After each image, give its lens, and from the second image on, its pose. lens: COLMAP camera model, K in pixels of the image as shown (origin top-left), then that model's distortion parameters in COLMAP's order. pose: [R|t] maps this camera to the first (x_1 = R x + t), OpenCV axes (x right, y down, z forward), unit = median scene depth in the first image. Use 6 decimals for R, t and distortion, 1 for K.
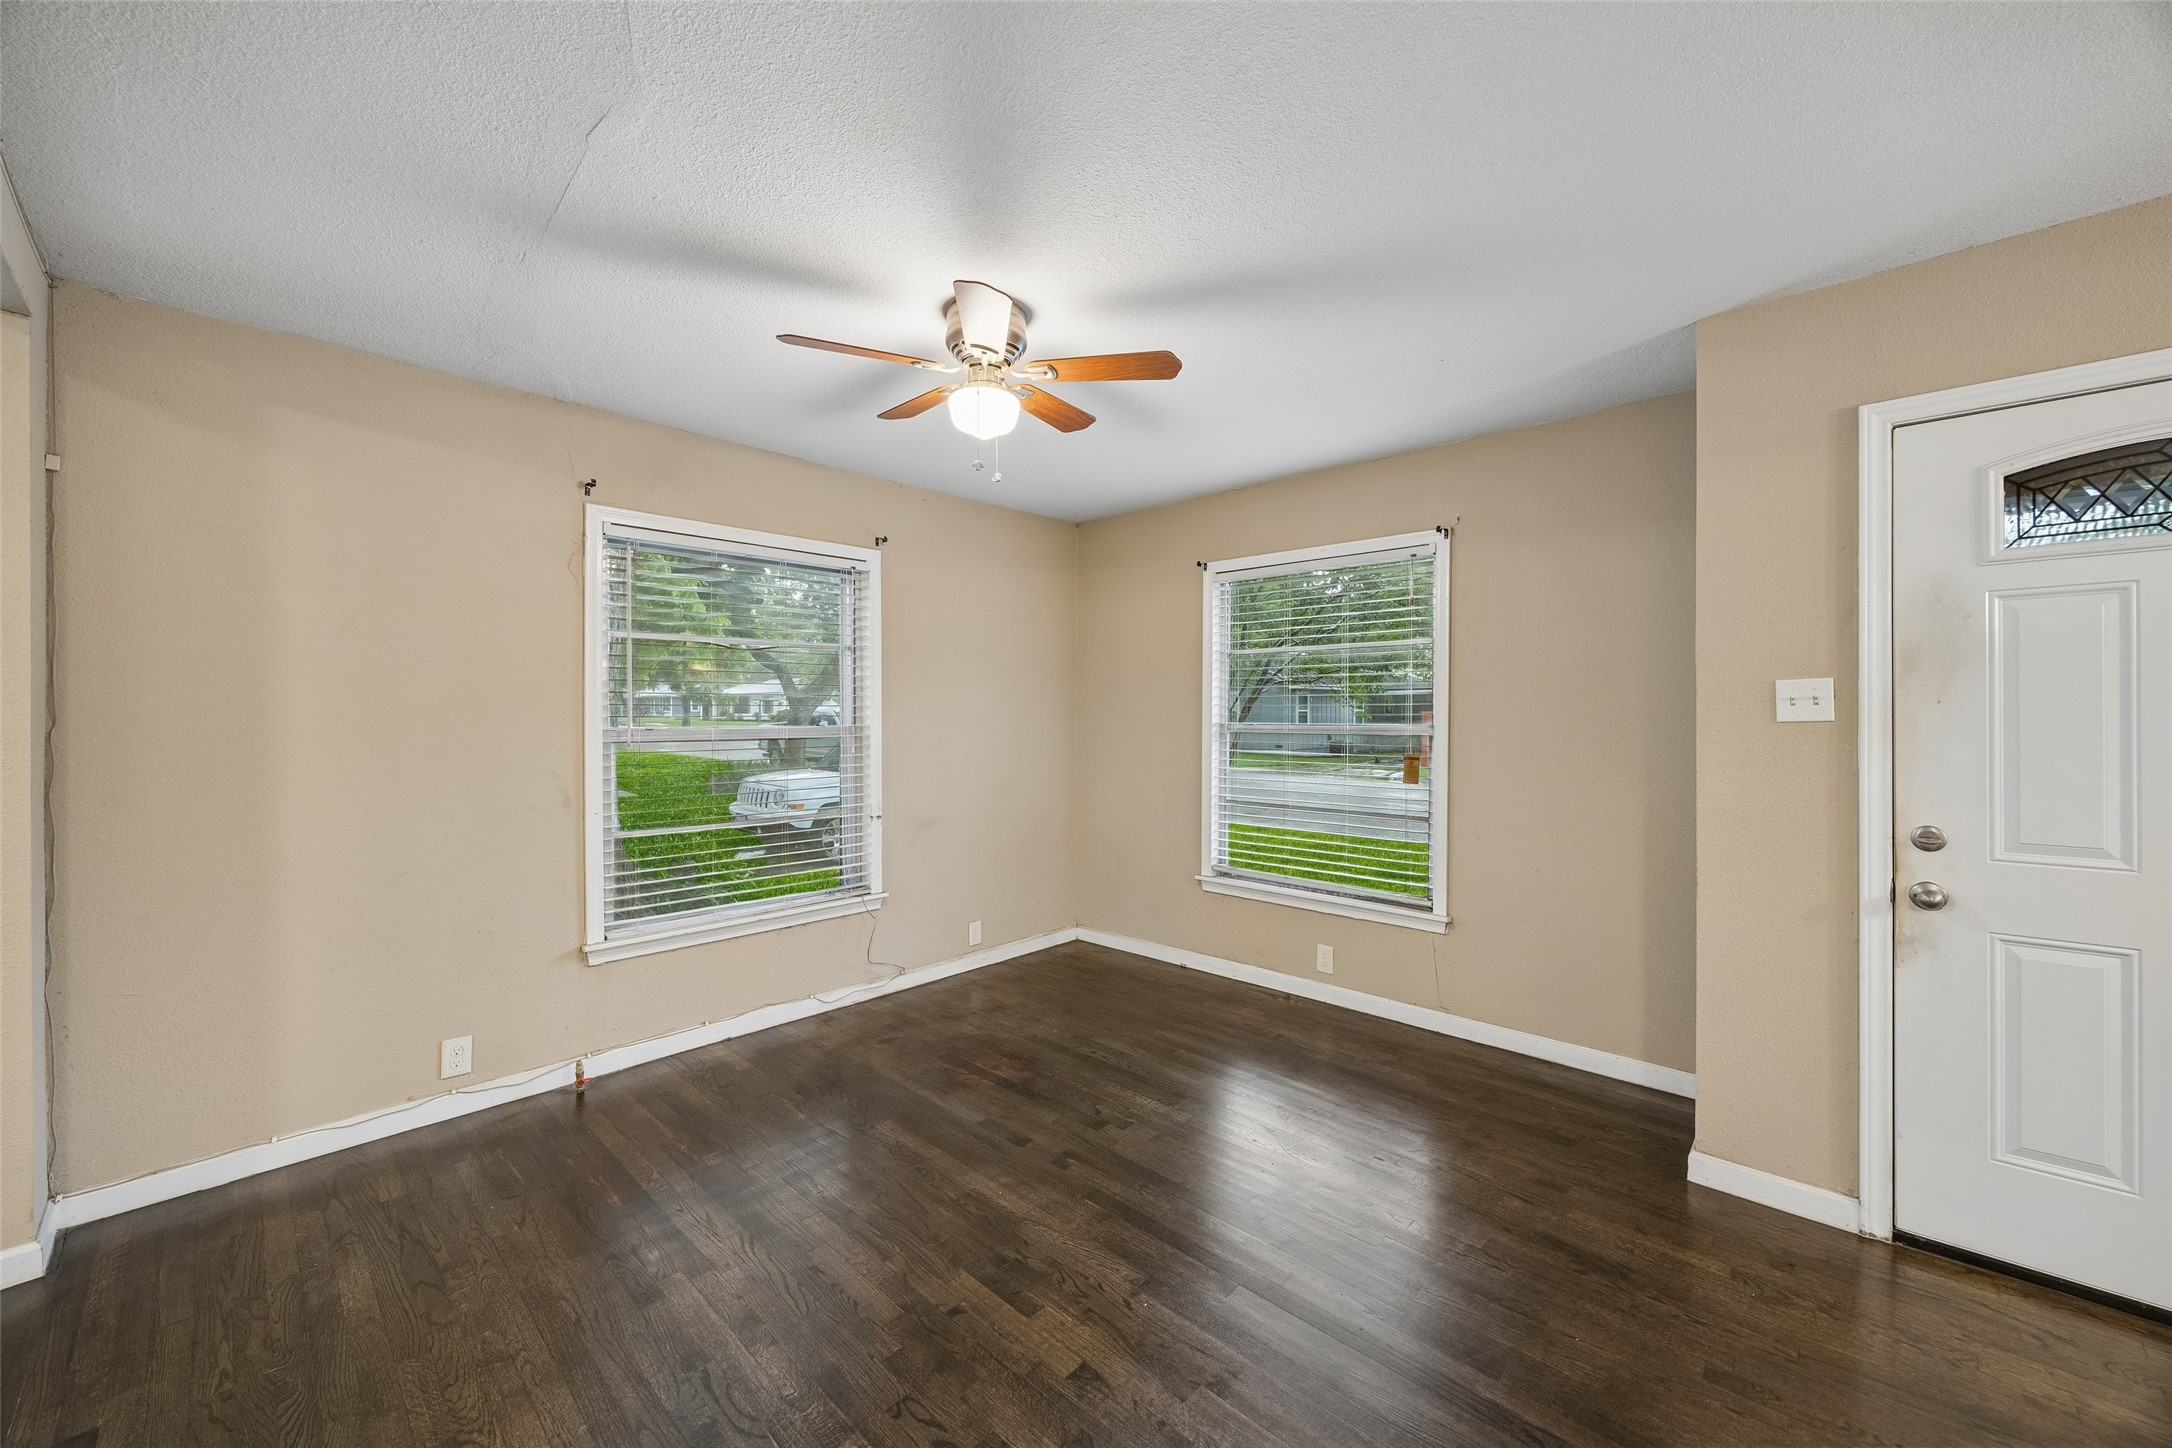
lens RADIAL K [[820.0, 0, 1086.4], [0, 820.0, 717.3], [0, 0, 1]] dist [-0.005638, 0.000878]
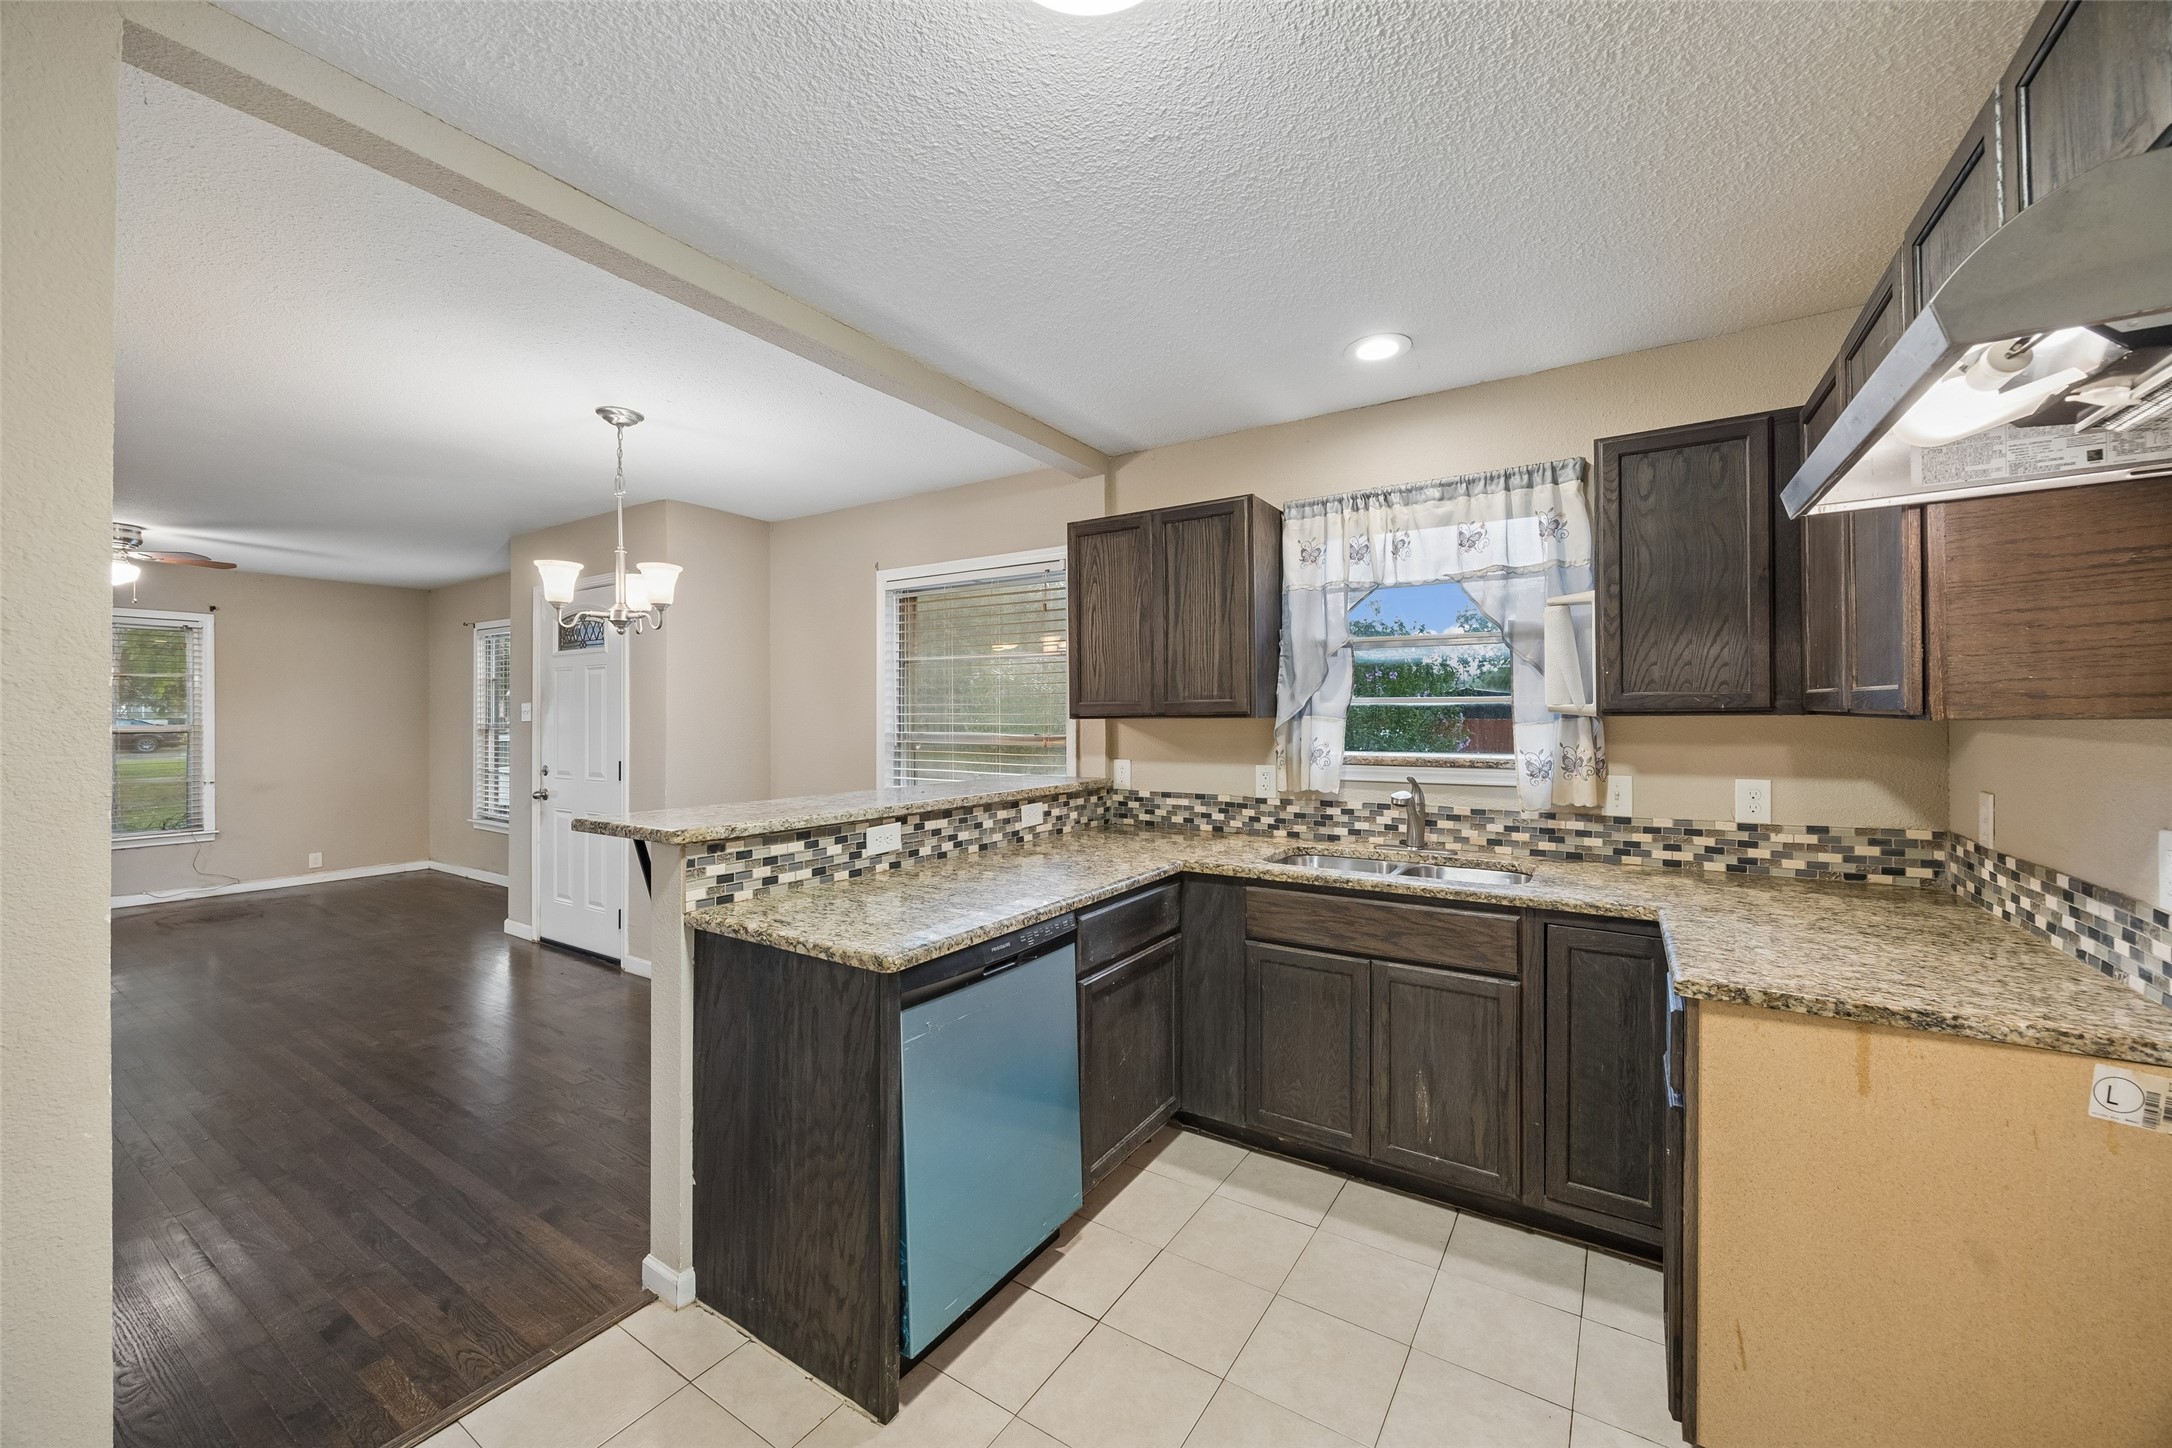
lens RADIAL K [[829.2, 0, 1085.5], [0, 829.2, 718.4], [0, 0, 1]] dist [-0.006221, 0.000995]
pose [[0.983527, 0.000094, 0.180759, 1.282963], [-0.000078, 1.000000, -0.000097, -0.003548], [-0.180759, 0.000082, 0.983527, -1.000830]]
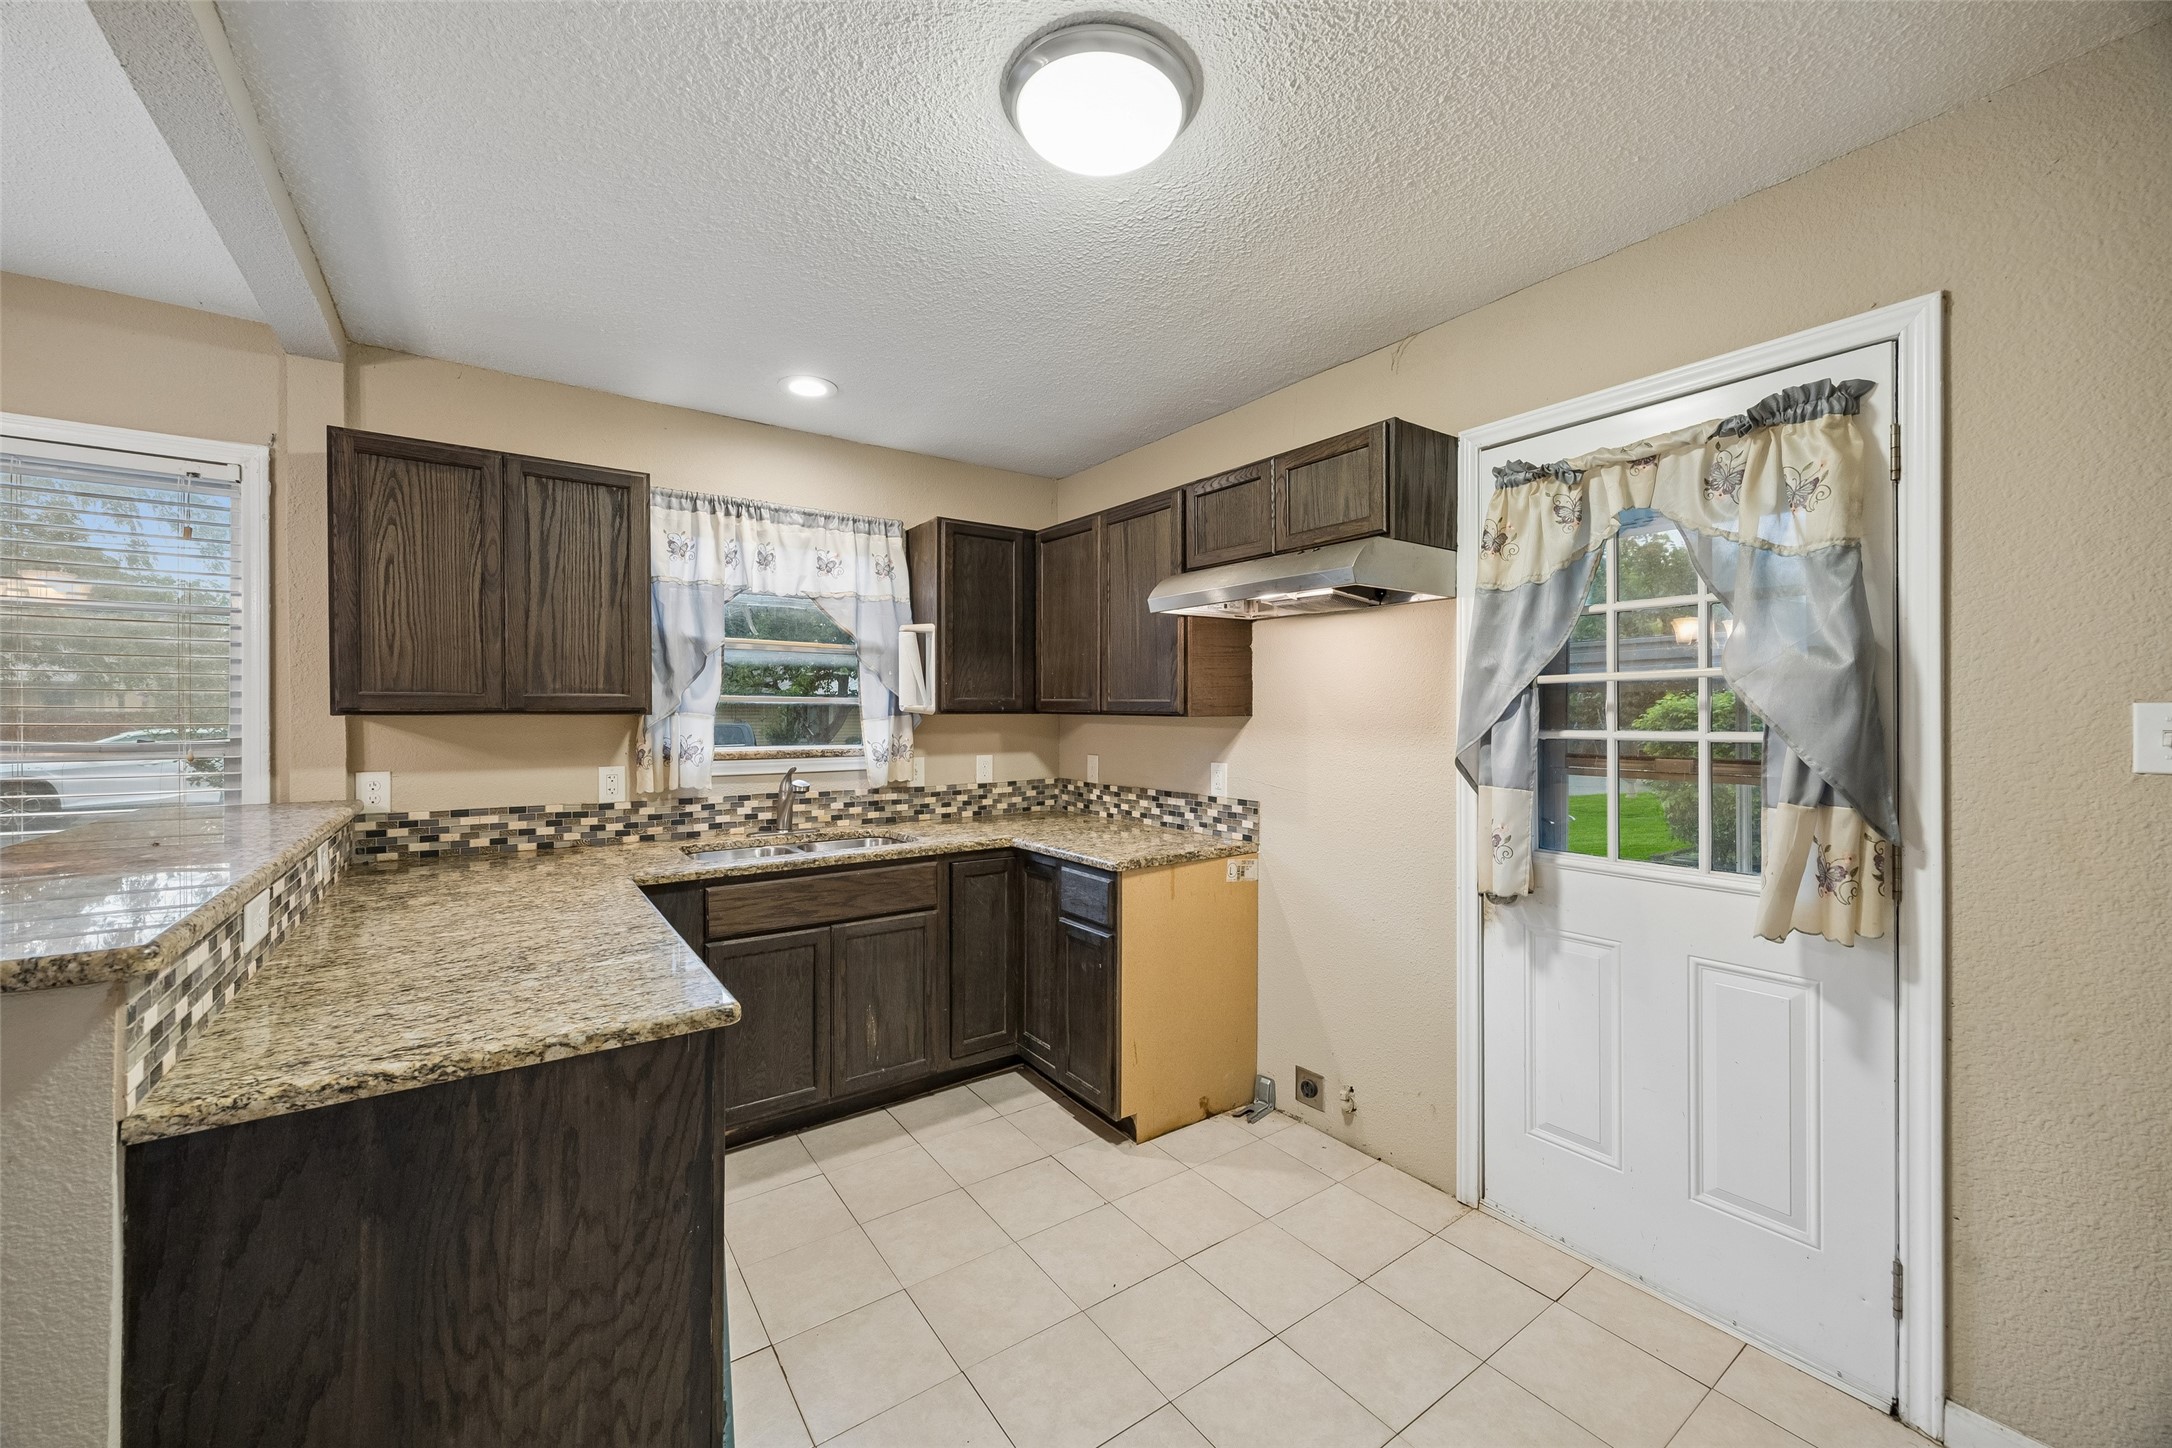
lens RADIAL K [[829.2, 0, 1085.5], [0, 829.2, 718.4], [0, 0, 1]] dist [-0.006221, 0.000995]
pose [[0.191011, -0.001652, 0.981586, 0.917523], [-0.001578, 0.999997, 0.001991, -0.002809], [-0.981587, -0.001930, 0.191008, -0.759135]]
